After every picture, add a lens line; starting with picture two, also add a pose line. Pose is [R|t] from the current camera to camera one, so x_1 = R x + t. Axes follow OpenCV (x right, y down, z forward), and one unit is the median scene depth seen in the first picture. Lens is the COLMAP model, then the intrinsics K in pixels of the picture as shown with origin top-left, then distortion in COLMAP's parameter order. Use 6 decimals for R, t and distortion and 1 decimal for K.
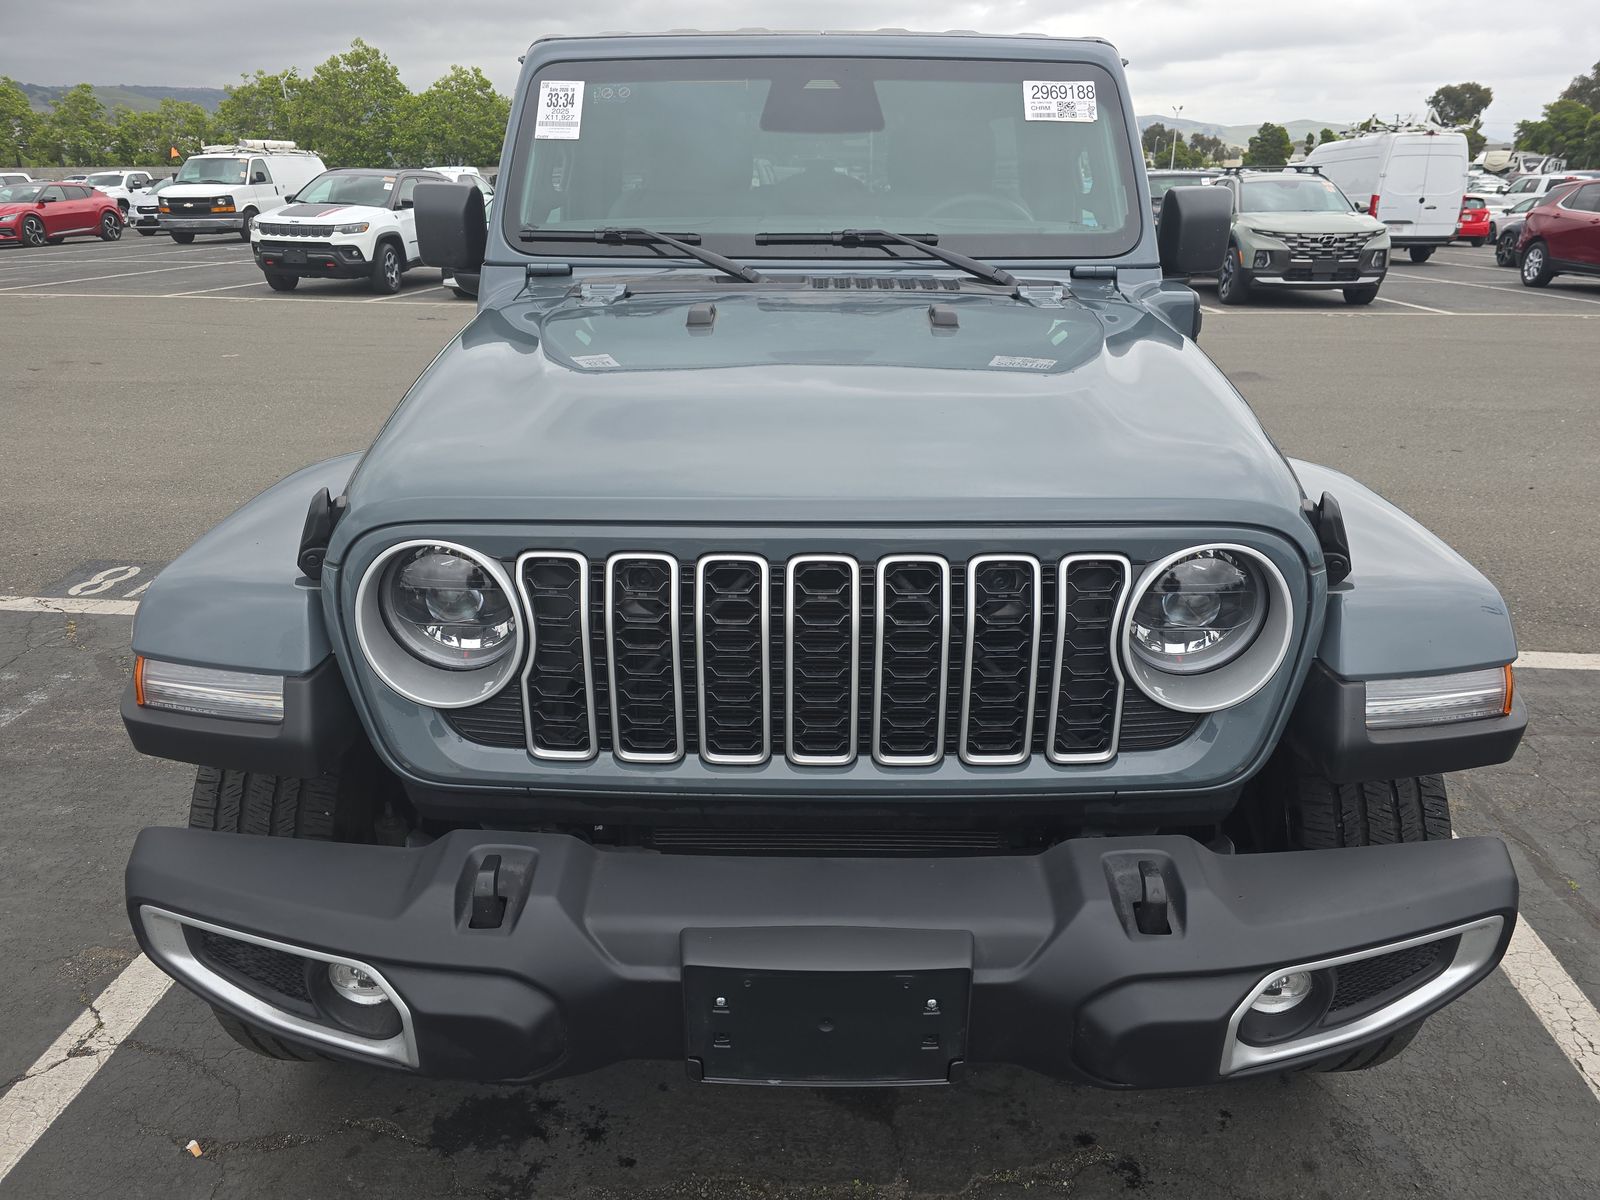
lens RADIAL K [[1100.6, 0, 809.6], [0, 1100.6, 598.7], [0, 0, 1]] dist [0.019779, -0.002892]
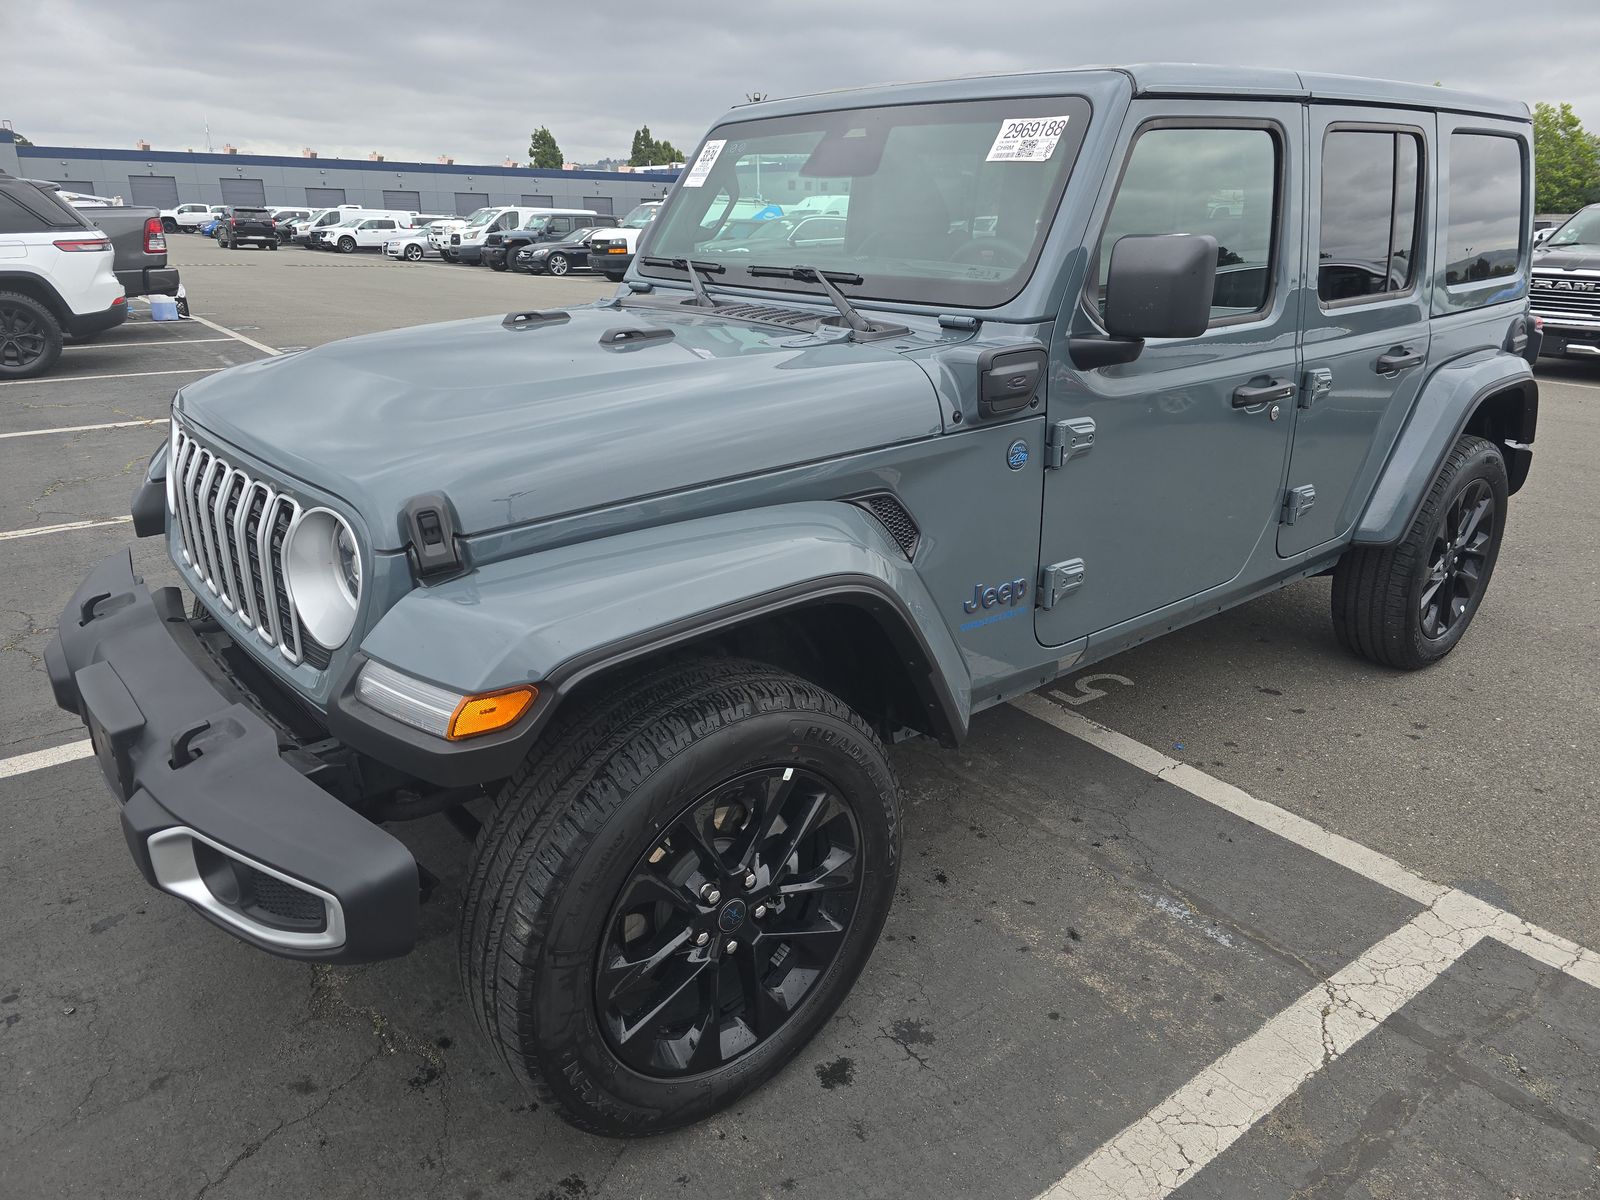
lens RADIAL K [[1100.6, 0, 809.6], [0, 1100.6, 598.7], [0, 0, 1]] dist [0.019779, -0.002892]
pose [[0.640143, 0.259150, -0.723228, 0.862122], [-0.306544, 0.949363, 0.068852, -0.102417], [0.704449, 0.177626, 0.687169, 0.323231]]
